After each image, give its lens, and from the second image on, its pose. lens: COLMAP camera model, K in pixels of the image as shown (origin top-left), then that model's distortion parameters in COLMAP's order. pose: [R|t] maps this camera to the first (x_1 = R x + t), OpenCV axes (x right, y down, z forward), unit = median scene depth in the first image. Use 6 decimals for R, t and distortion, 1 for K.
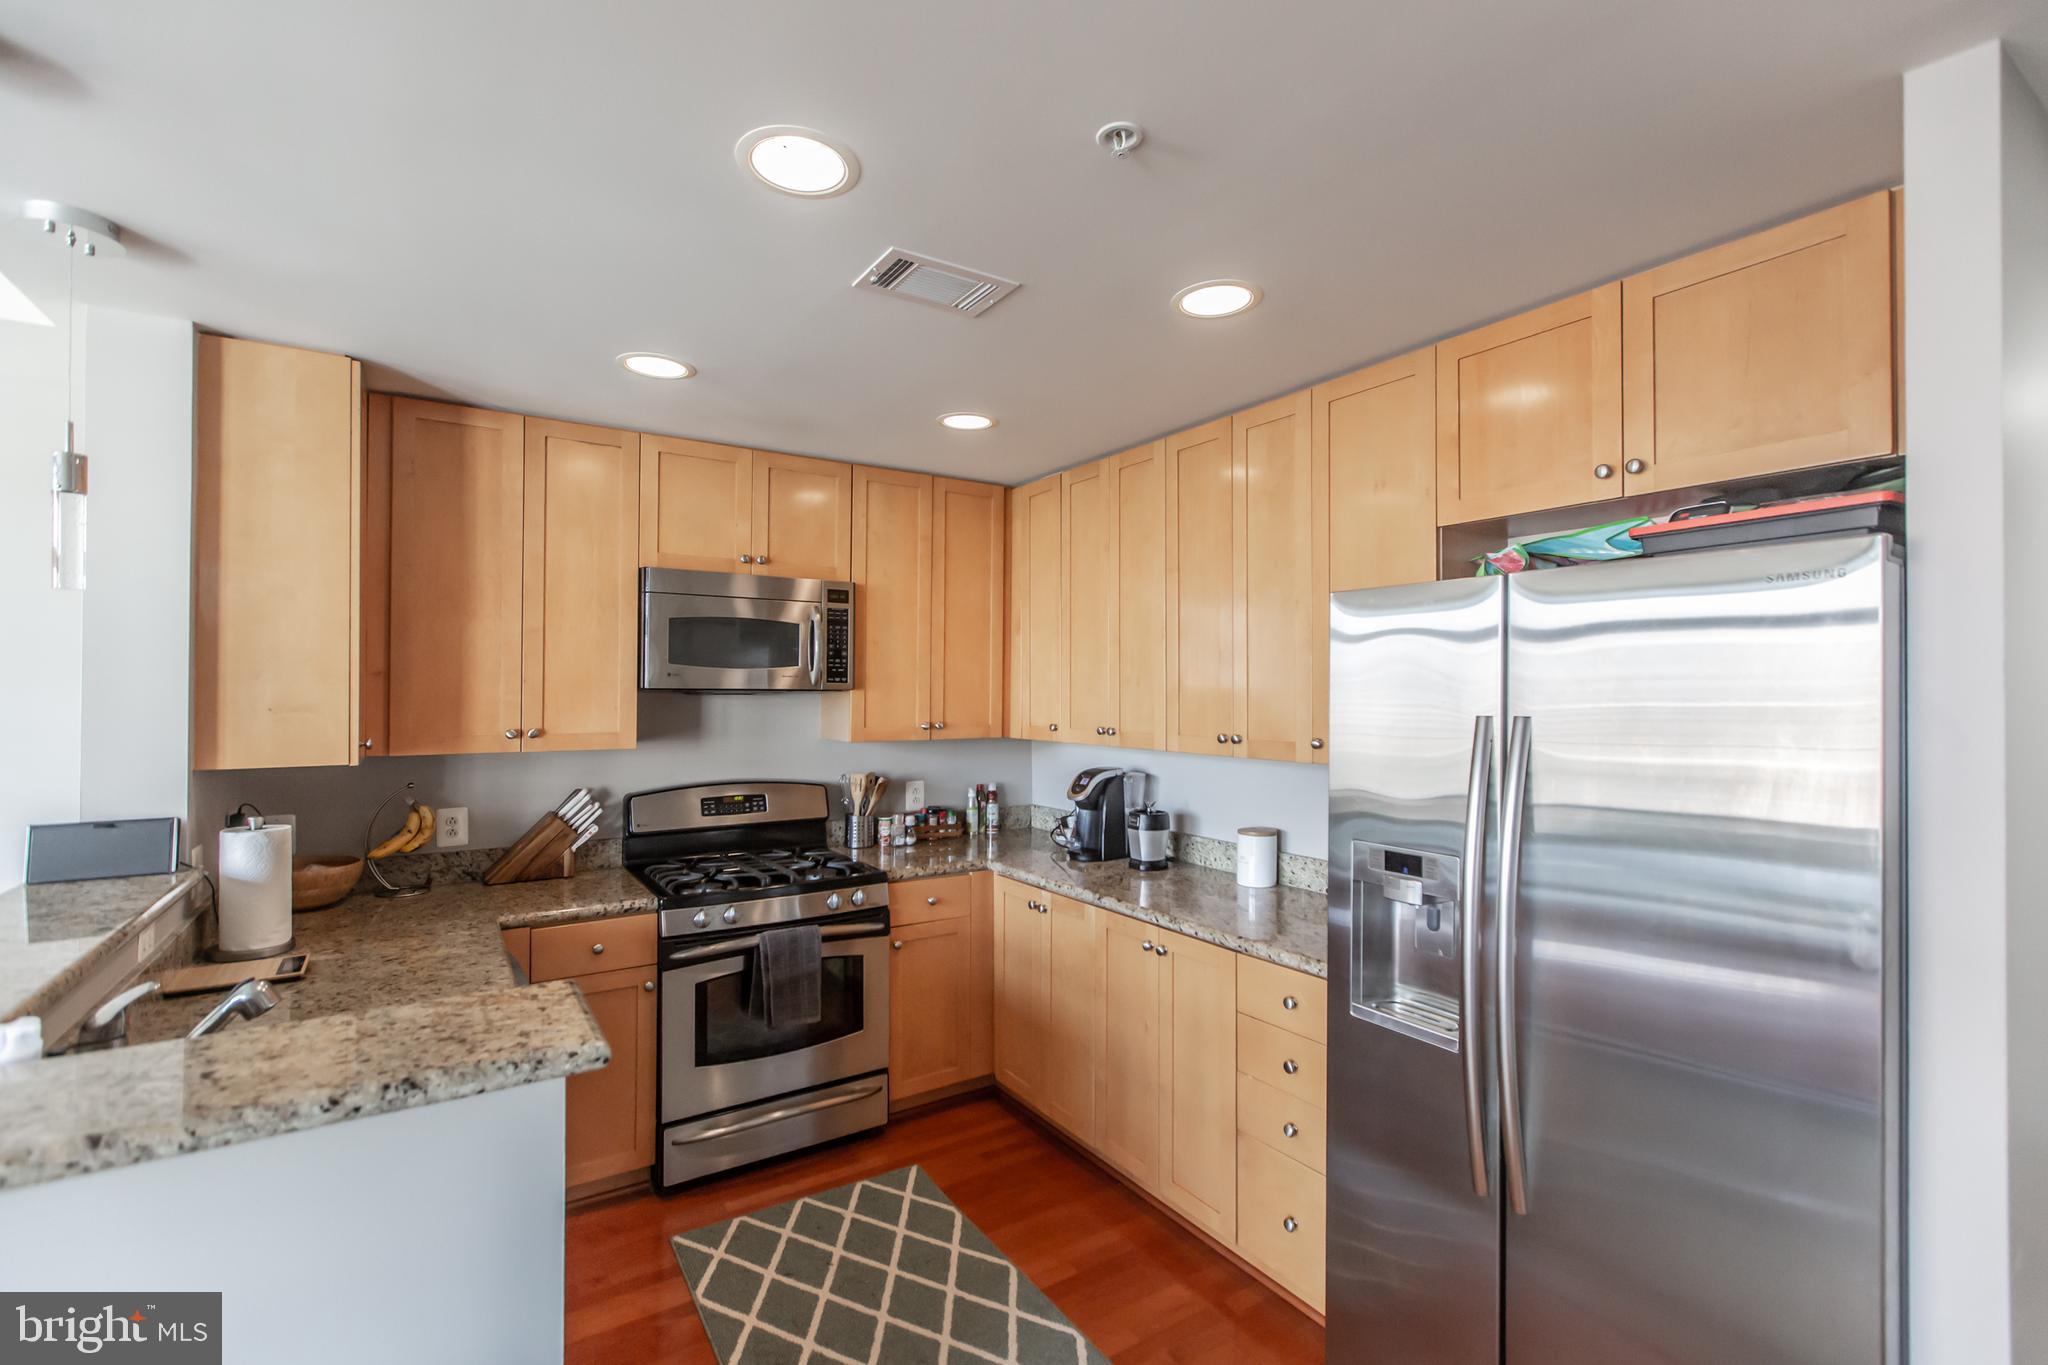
lens RADIAL K [[914.5, 0, 1022.9], [0, 914.5, 684.6], [0, 0, 1]] dist [0.000630, -0.000113]
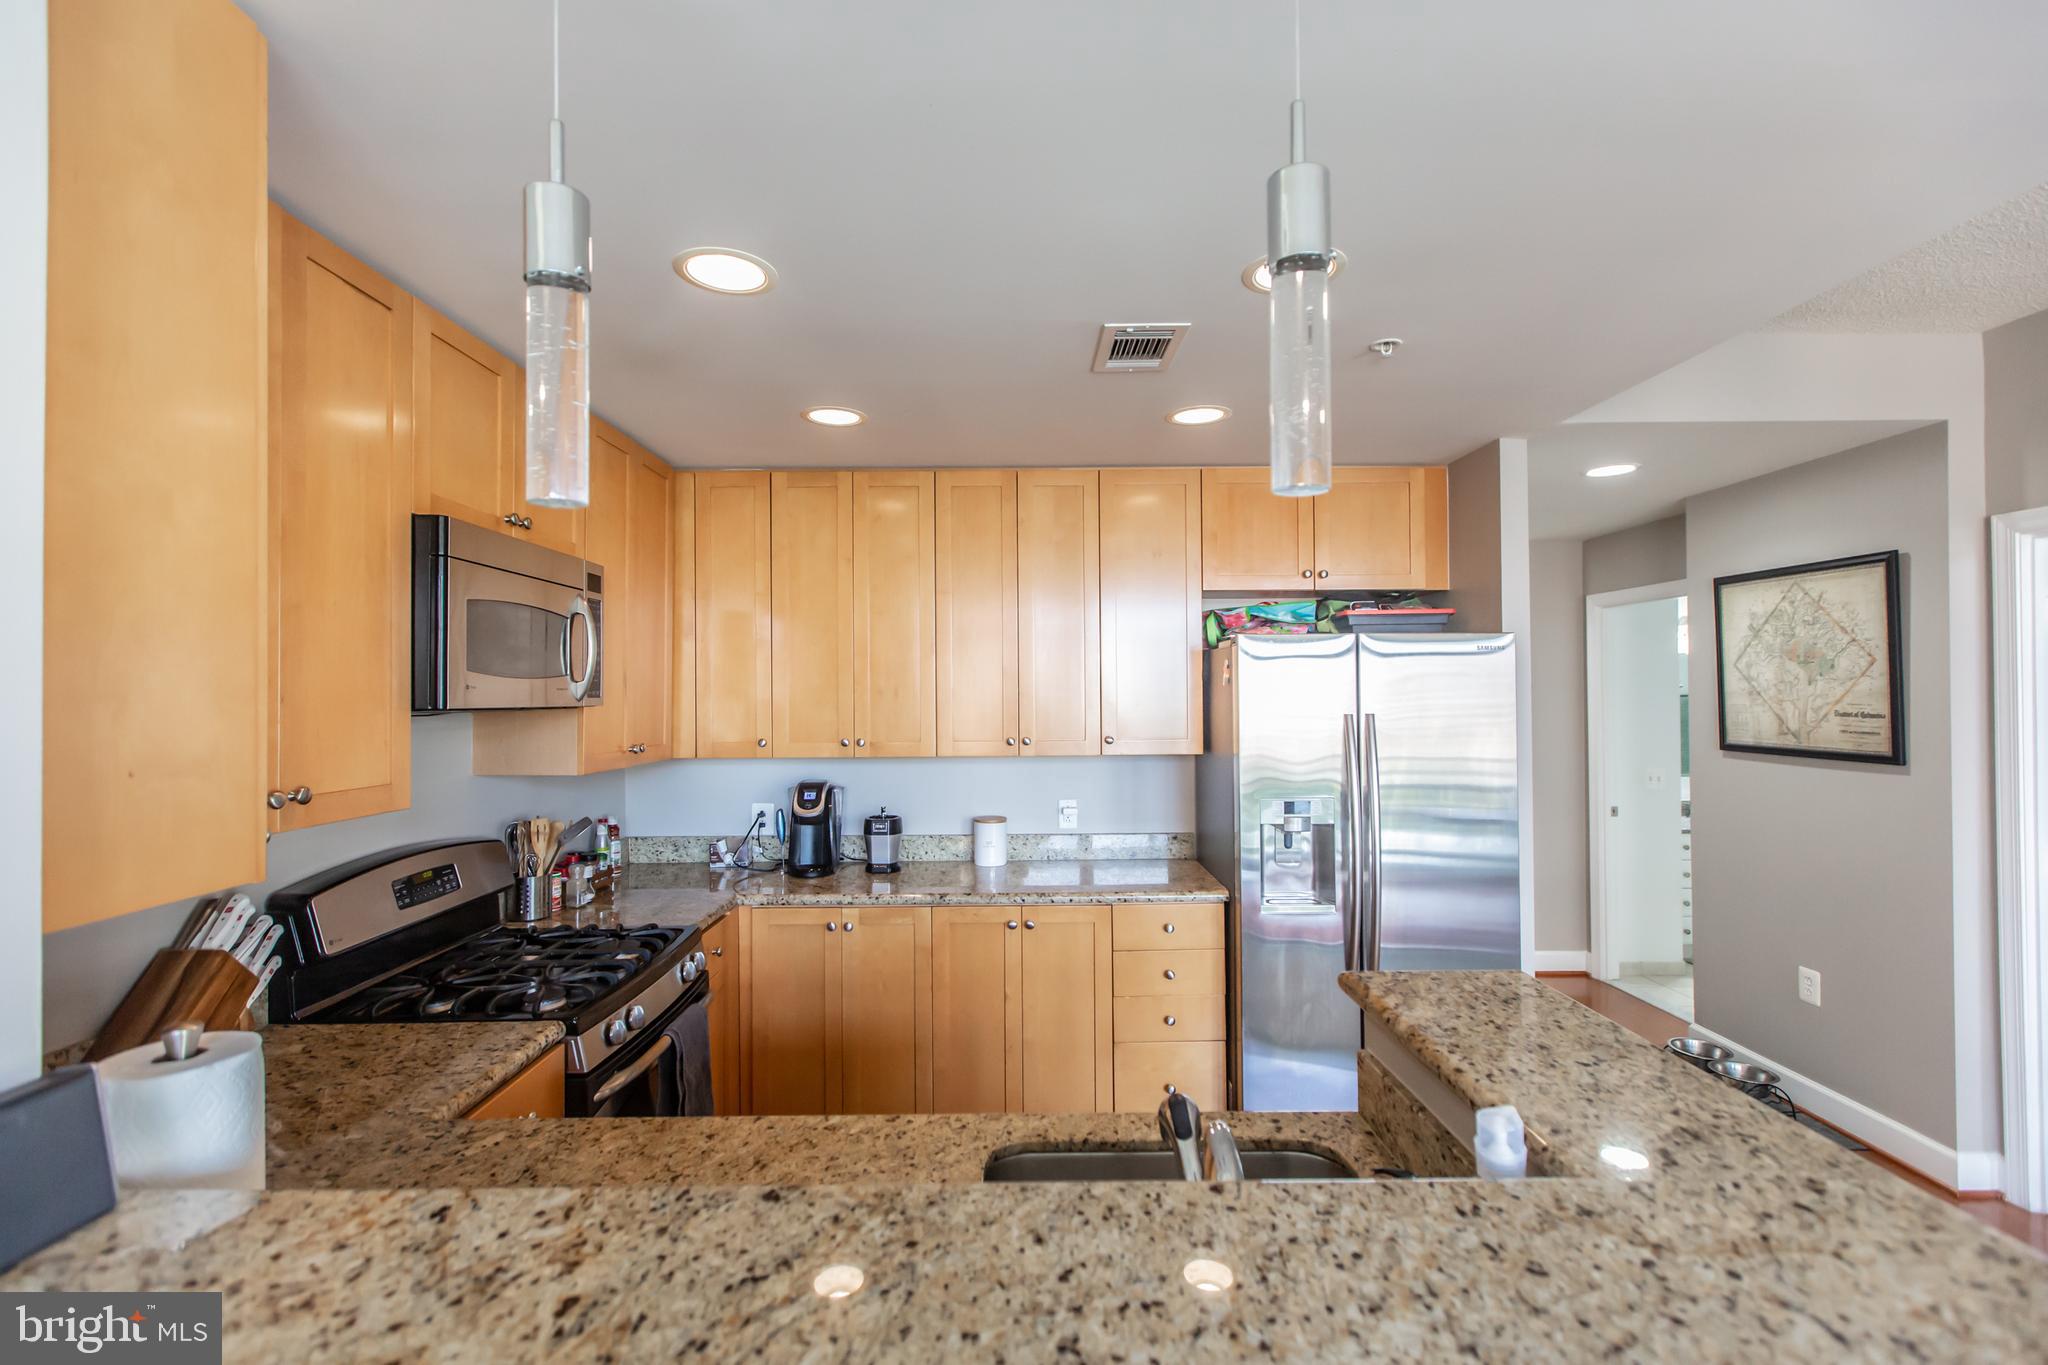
lens RADIAL K [[914.5, 0, 1022.9], [0, 914.5, 684.6], [0, 0, 1]] dist [0.000630, -0.000113]
pose [[0.537656, 0.001623, 0.843163, -1.113546], [0.003236, 0.999987, -0.003988, -0.014030], [-0.843158, 0.004872, 0.537644, 0.499467]]
